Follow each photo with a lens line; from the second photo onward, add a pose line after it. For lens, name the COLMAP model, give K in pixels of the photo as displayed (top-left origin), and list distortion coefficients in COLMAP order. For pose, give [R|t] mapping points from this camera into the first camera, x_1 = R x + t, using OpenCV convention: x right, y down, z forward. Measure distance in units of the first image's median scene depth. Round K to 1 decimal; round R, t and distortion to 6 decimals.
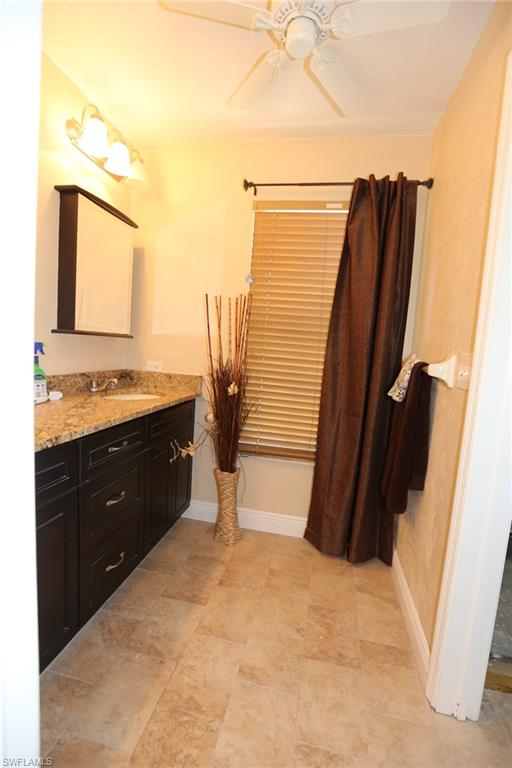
lens RADIAL K [[349.7, 0, 253.8], [0, 349.7, 386.2], [0, 0, 1]] dist [-0.039352, 0.005871]
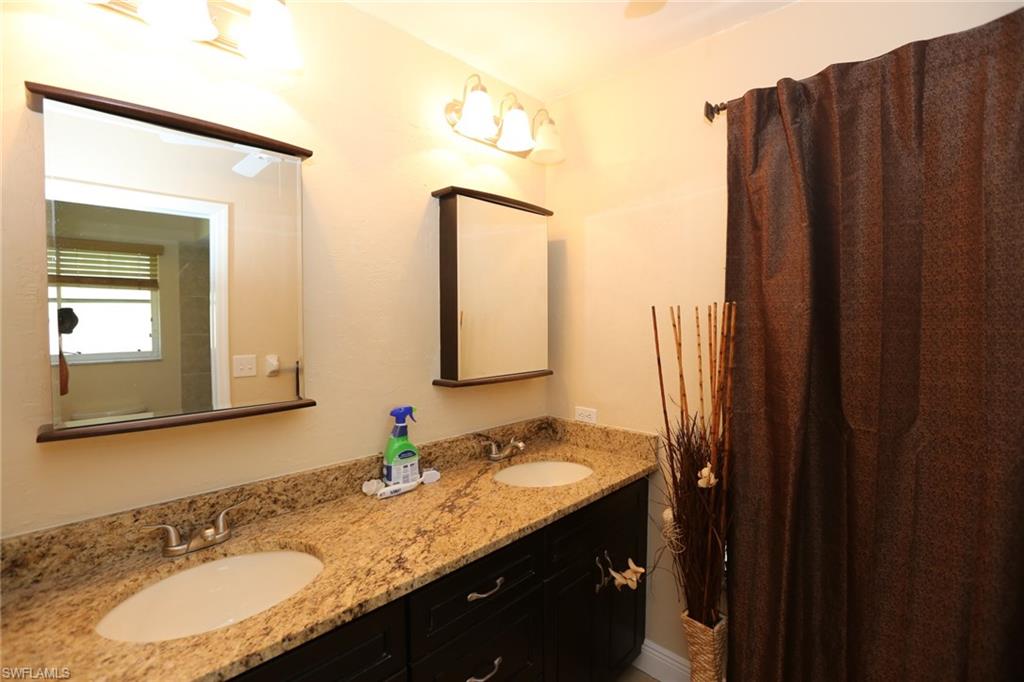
lens RADIAL K [[466.3, 0, 510.8], [0, 466.3, 332.8], [0, 0, 1]] dist [-0.039352, 0.005871]
pose [[0.845726, -0.054062, -0.530871, 0.083144], [0.002541, 0.995251, -0.097304, -0.153400], [0.533611, 0.080943, 0.841848, 0.218821]]
